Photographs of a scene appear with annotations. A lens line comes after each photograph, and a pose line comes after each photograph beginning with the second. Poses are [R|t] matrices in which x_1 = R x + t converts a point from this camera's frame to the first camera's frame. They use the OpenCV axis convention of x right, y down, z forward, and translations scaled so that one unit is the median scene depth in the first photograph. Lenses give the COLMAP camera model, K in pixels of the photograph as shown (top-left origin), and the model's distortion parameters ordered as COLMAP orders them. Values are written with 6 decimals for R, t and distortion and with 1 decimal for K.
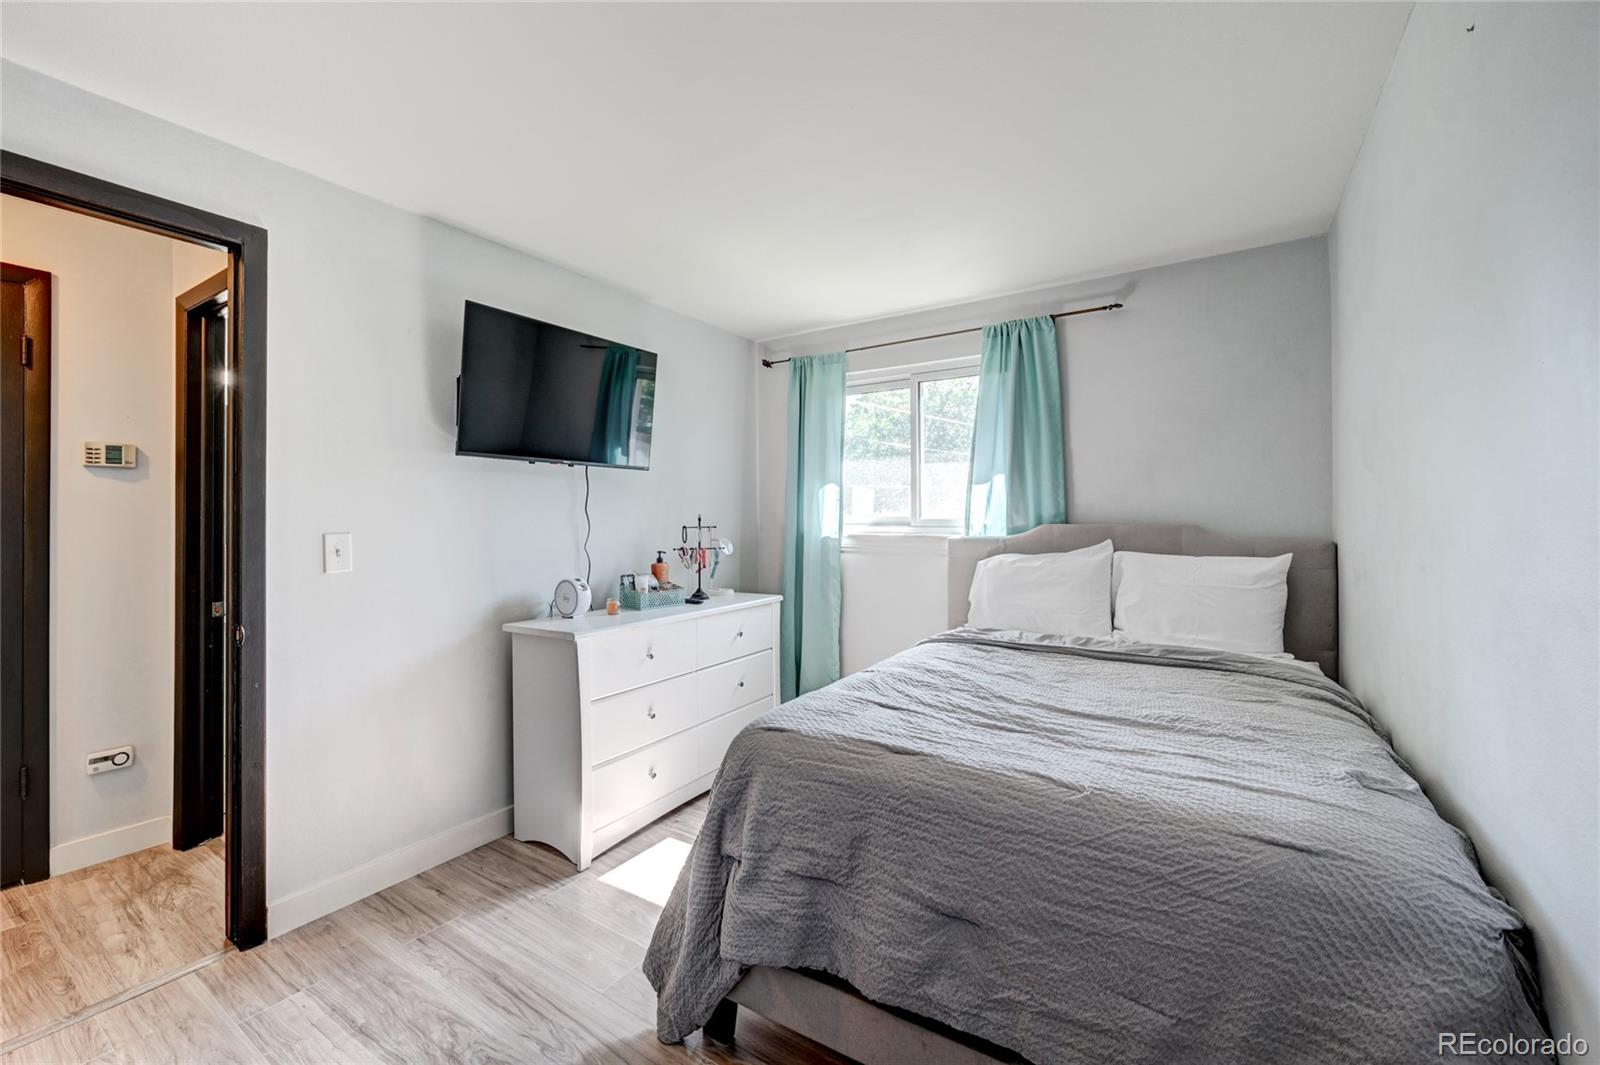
lens RADIAL K [[636.8, 0, 801.1], [0, 636.8, 511.2], [0, 0, 1]] dist [-0.000068, -0.000006]
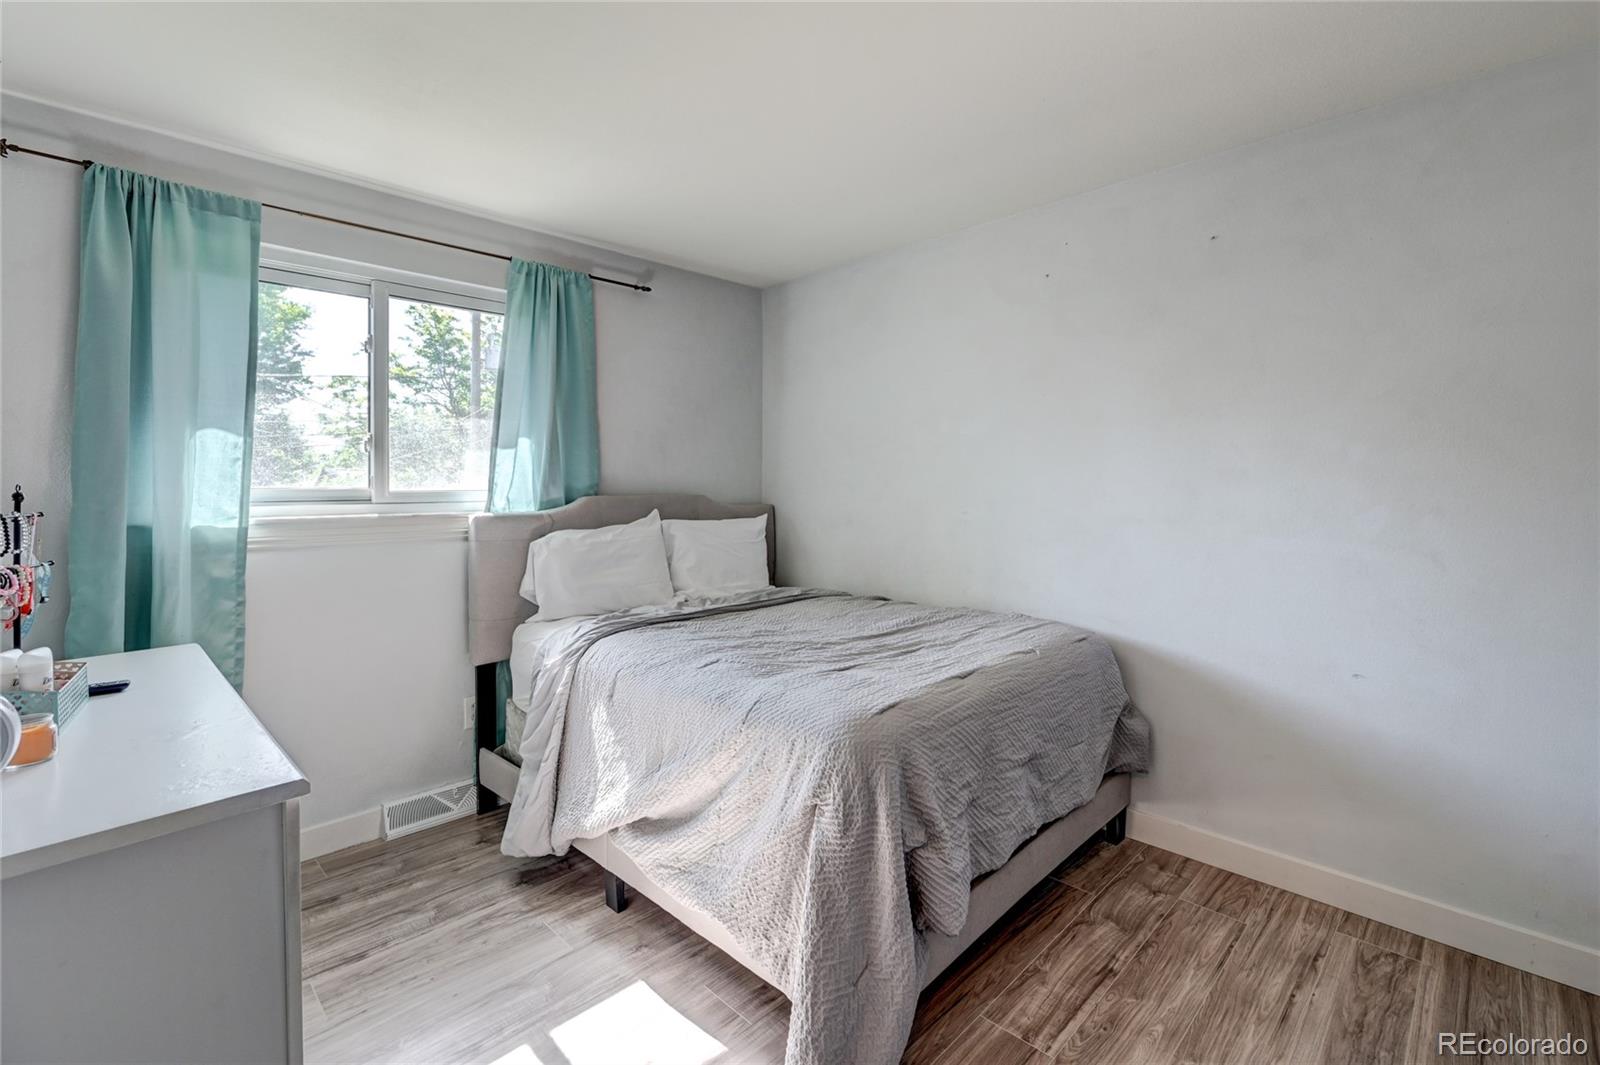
lens RADIAL K [[713.7, 0, 801.0], [0, 713.7, 500.3], [0, 0, 1]] dist [0.000310, 0.000080]
pose [[0.199746, -0.018950, 0.979664, -0.585023], [-0.004455, 0.999785, 0.020248, 0.003285], [-0.979837, -0.008409, 0.199619, 0.477766]]
